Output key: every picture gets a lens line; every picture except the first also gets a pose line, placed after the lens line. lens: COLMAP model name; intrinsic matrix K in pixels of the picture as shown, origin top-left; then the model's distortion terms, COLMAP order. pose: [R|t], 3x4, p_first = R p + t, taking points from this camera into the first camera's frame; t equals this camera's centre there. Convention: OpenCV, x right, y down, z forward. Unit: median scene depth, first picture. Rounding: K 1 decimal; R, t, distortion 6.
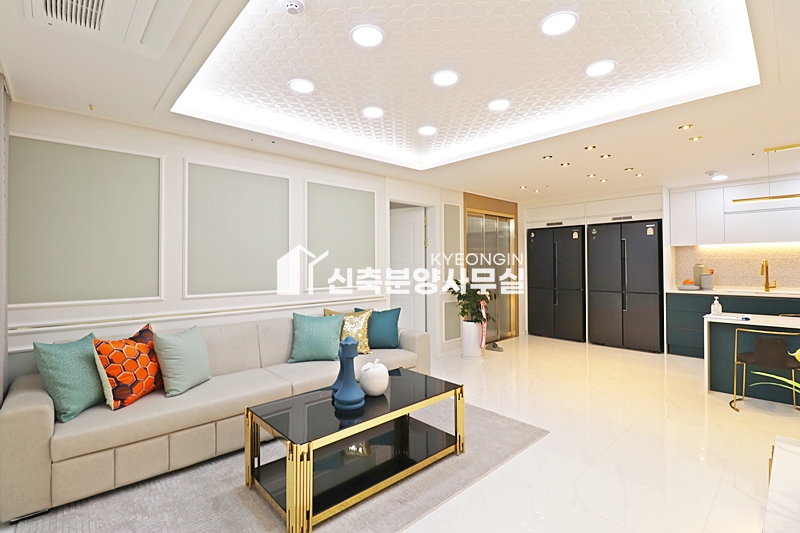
lens RADIAL K [[369.4, 0, 406.0], [0, 369.4, 259.5], [0, 0, 1]] dist [-0.008234, -0.007148]
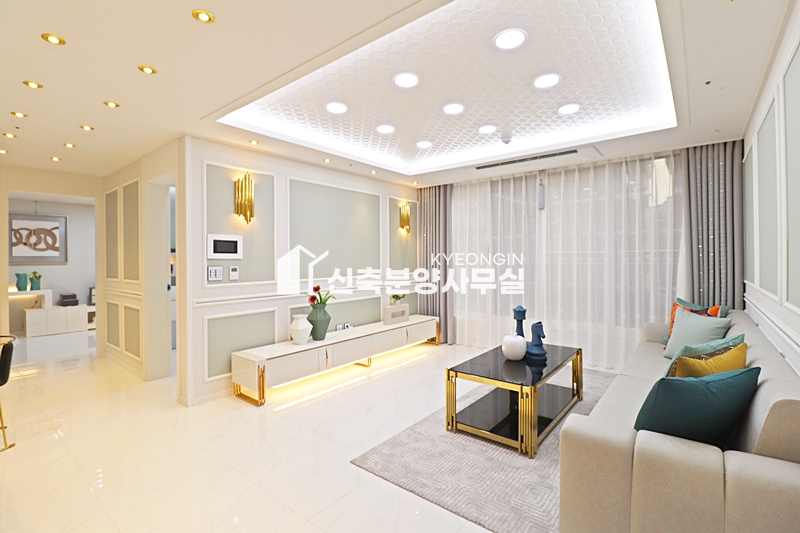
lens RADIAL K [[369.4, 0, 399.8], [0, 369.4, 260.8], [0, 0, 1]] dist [-0.008234, -0.007148]
pose [[0.989336, 0.004640, 0.145575, -0.201310], [-0.007561, 0.999781, 0.019520, -0.000010], [-0.145453, -0.020412, 0.989155, -0.176135]]
